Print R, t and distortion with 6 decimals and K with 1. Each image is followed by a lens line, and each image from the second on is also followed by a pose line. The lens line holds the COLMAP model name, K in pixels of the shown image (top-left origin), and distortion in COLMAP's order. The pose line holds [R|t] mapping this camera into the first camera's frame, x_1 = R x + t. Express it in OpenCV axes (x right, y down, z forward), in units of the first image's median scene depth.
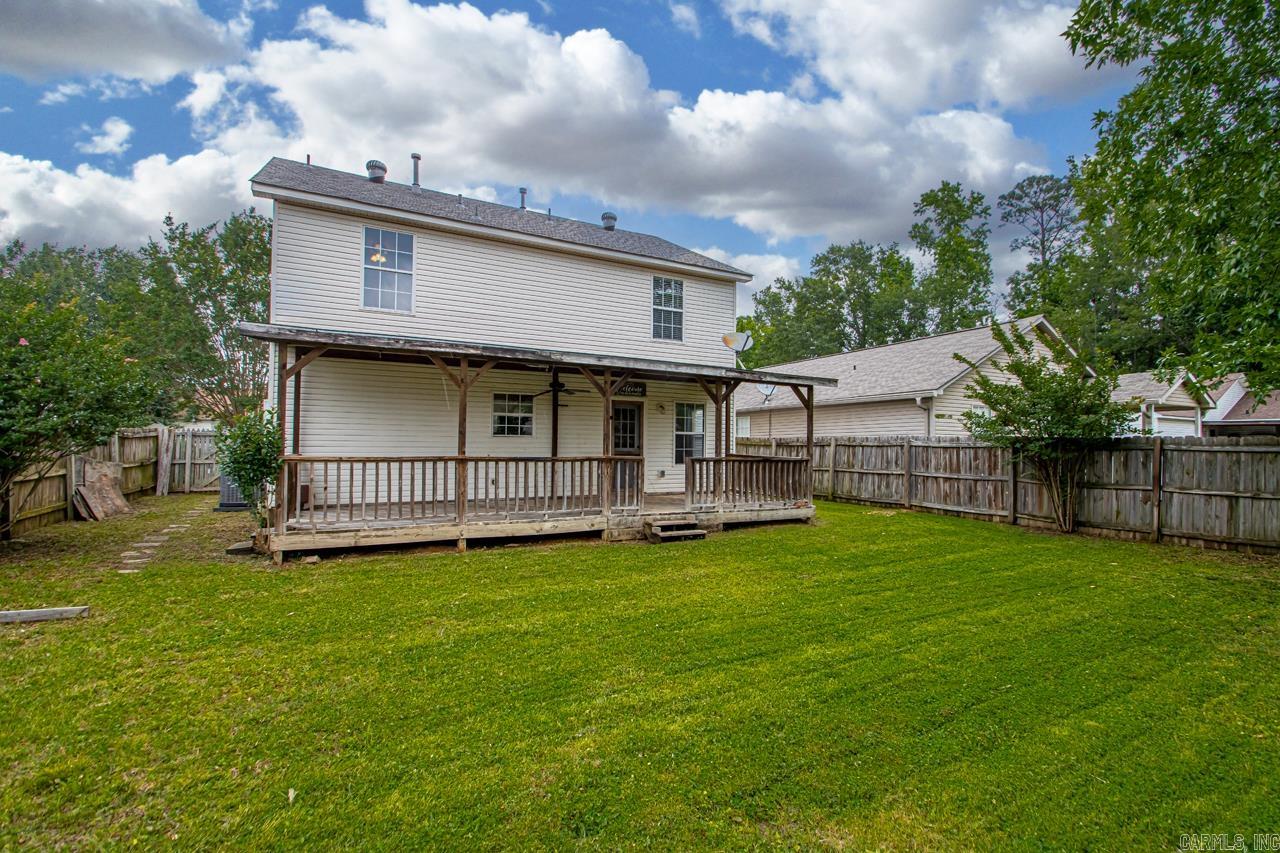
lens RADIAL K [[610.3, 0, 665.2], [0, 610.3, 435.1], [0, 0, 1]] dist [0.019488, -0.019064]
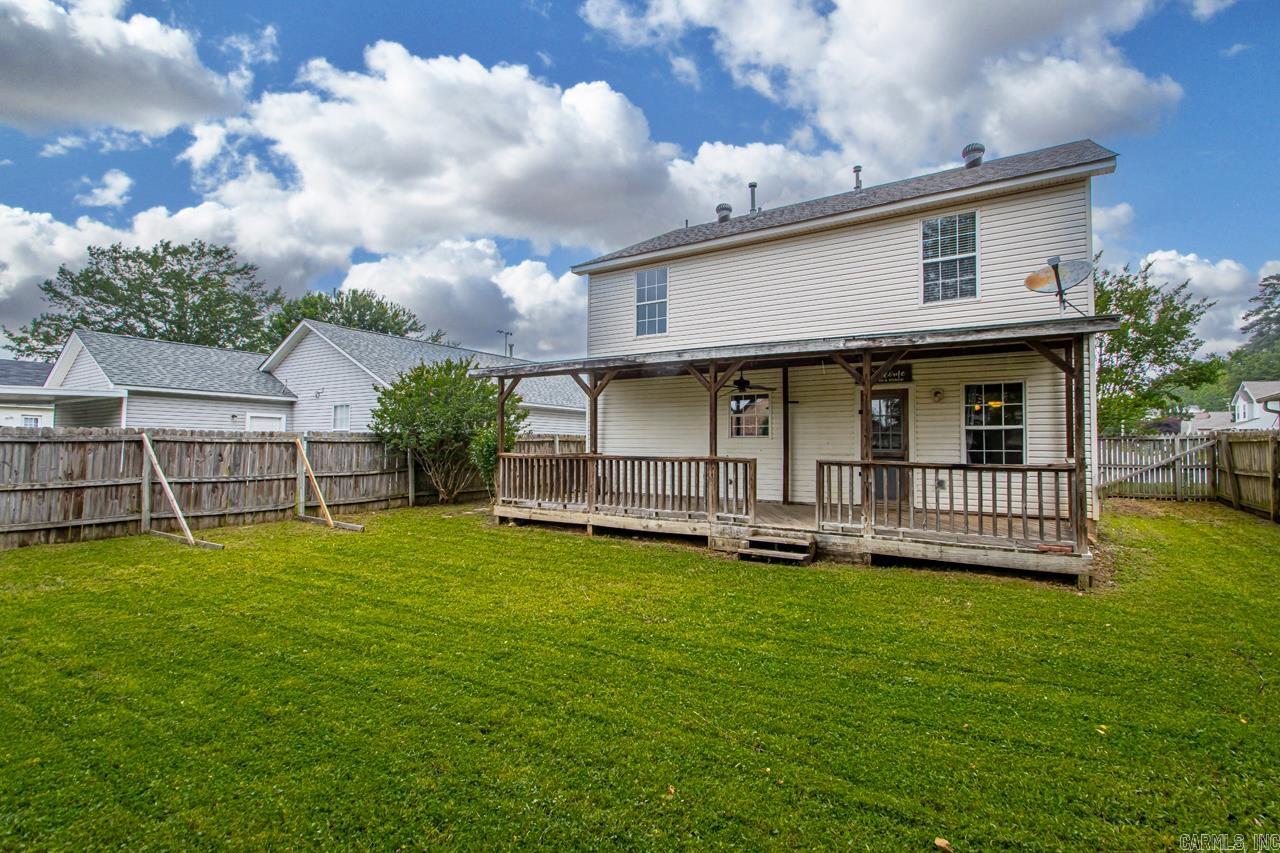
lens RADIAL K [[595.4, 0, 640.0], [0, 595.4, 426.5], [0, 0, 1]] dist [0.004938, 0.000286]
pose [[0.456456, -0.035186, -0.889050, 0.571505], [0.015199, 0.999380, -0.031750, 0.013782], [0.889616, 0.000980, 0.456708, 0.430989]]
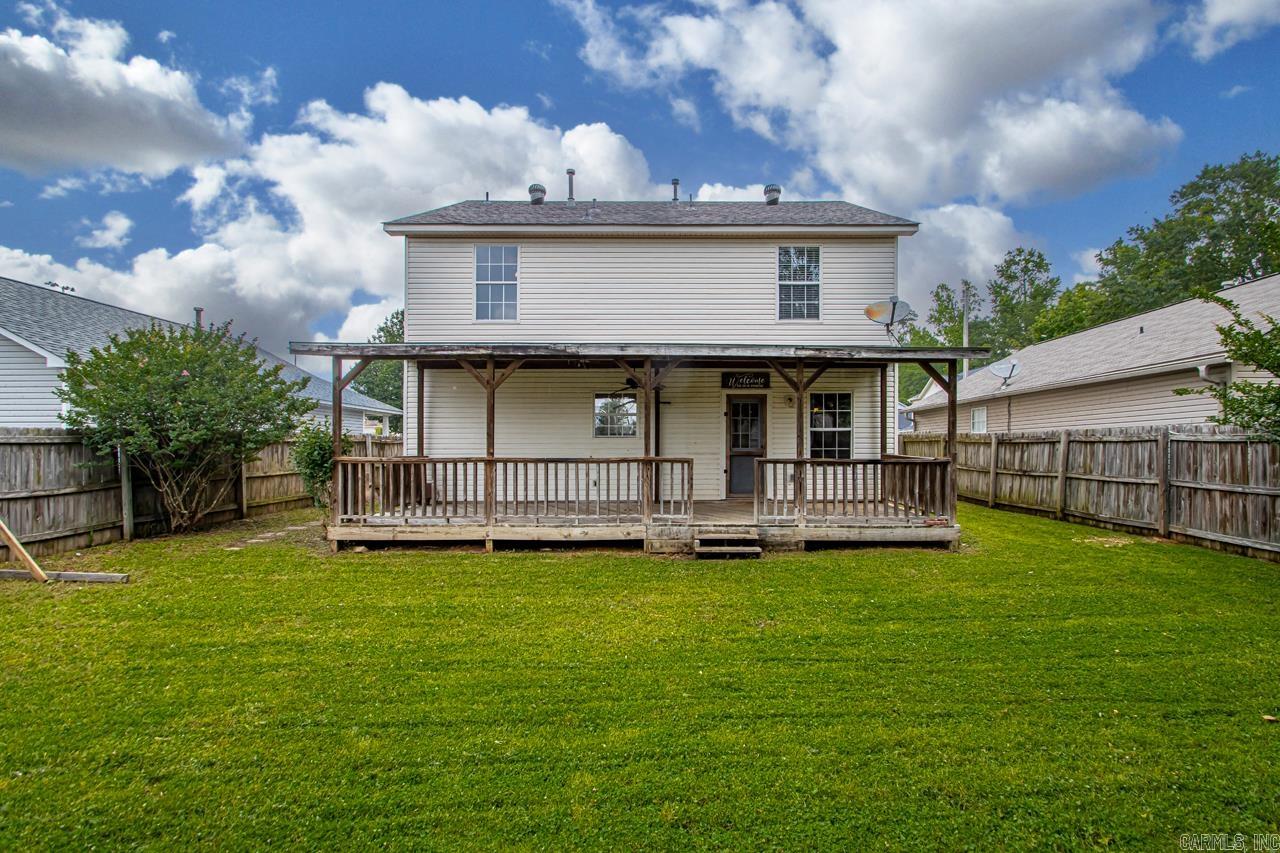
lens RADIAL K [[612.3, 0, 664.9], [0, 612.3, 446.1], [0, 0, 1]] dist [0.001588, -0.000384]
pose [[0.869538, -0.010648, -0.493751, 0.320596], [0.018026, 0.999786, 0.010183, 0.008531], [0.493537, -0.017755, 0.869544, 0.209204]]
